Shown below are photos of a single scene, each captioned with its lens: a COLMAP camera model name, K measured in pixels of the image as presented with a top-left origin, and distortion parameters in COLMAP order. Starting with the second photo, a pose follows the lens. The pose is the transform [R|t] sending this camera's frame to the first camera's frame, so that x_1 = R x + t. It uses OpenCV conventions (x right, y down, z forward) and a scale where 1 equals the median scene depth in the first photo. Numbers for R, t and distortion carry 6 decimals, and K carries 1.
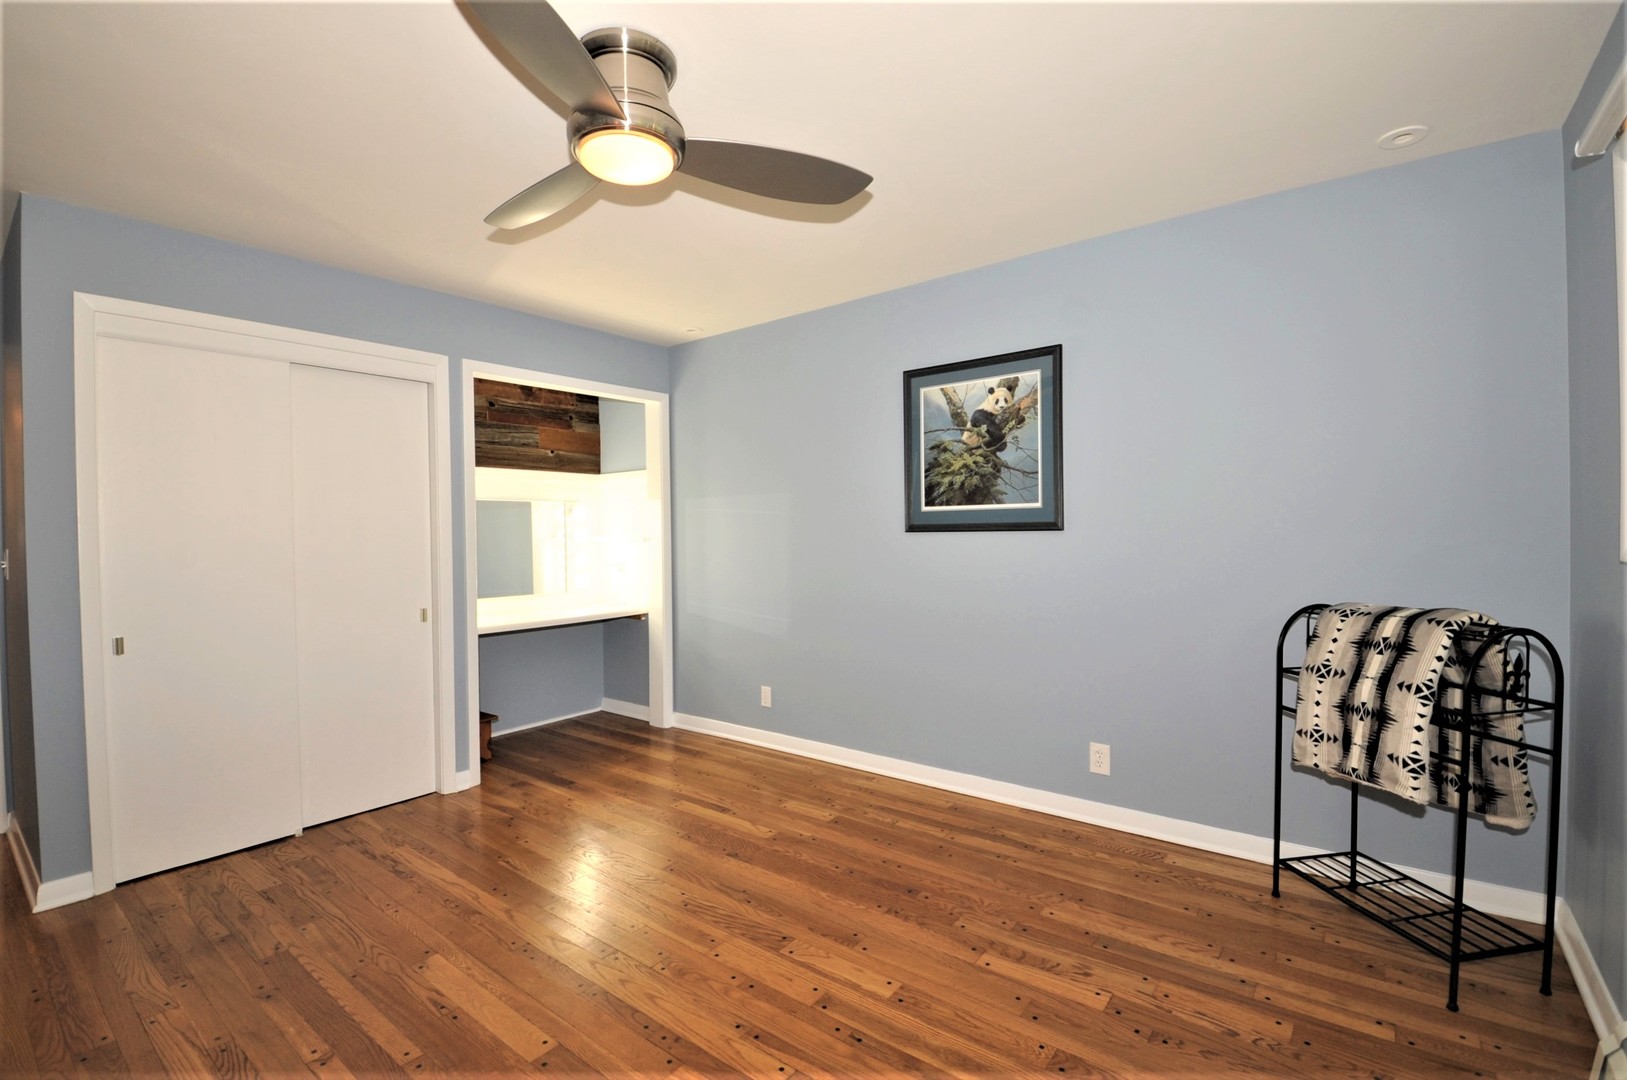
lens RADIAL K [[721.9, 0, 811.3], [0, 721.9, 544.6], [0, 0, 1]] dist [0.003015, -0.002513]
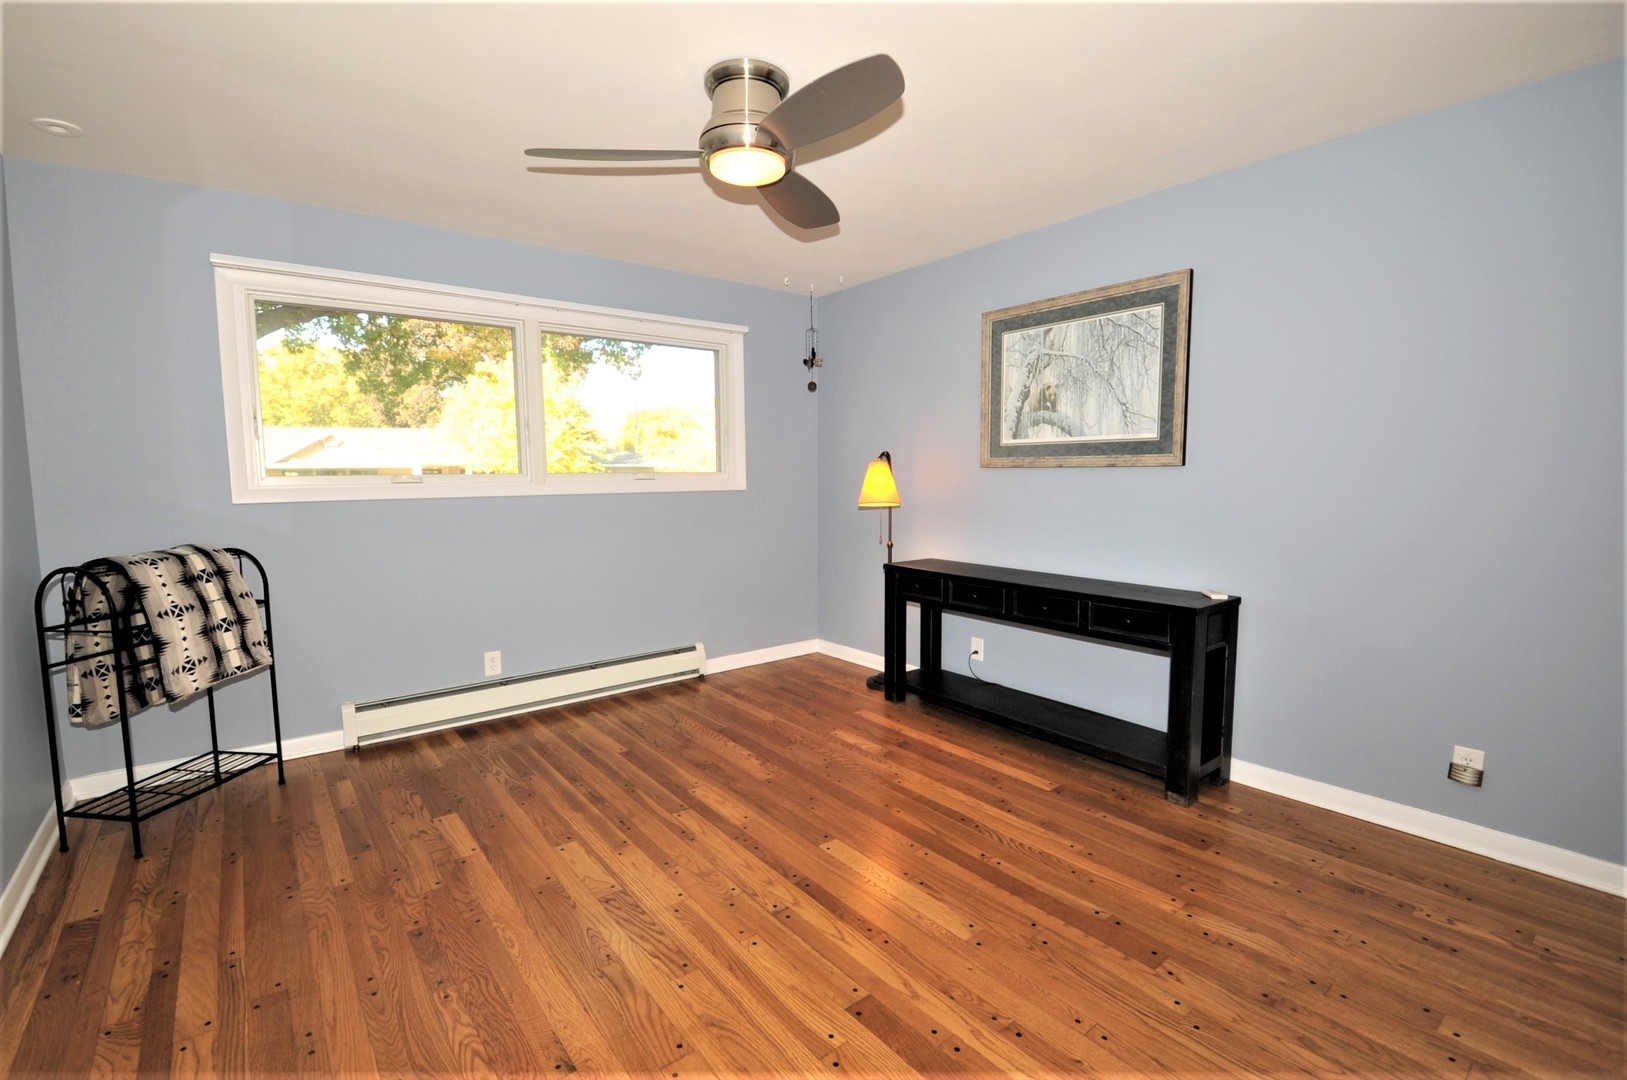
lens RADIAL K [[721.9, 0, 804.8], [0, 721.9, 542.3], [0, 0, 1]] dist [0.003015, -0.002513]
pose [[-0.967586, 0.000469, 0.252543, -0.554608], [0.030590, 0.992853, 0.115360, -0.035546], [-0.250684, 0.119346, -0.960684, 1.864705]]
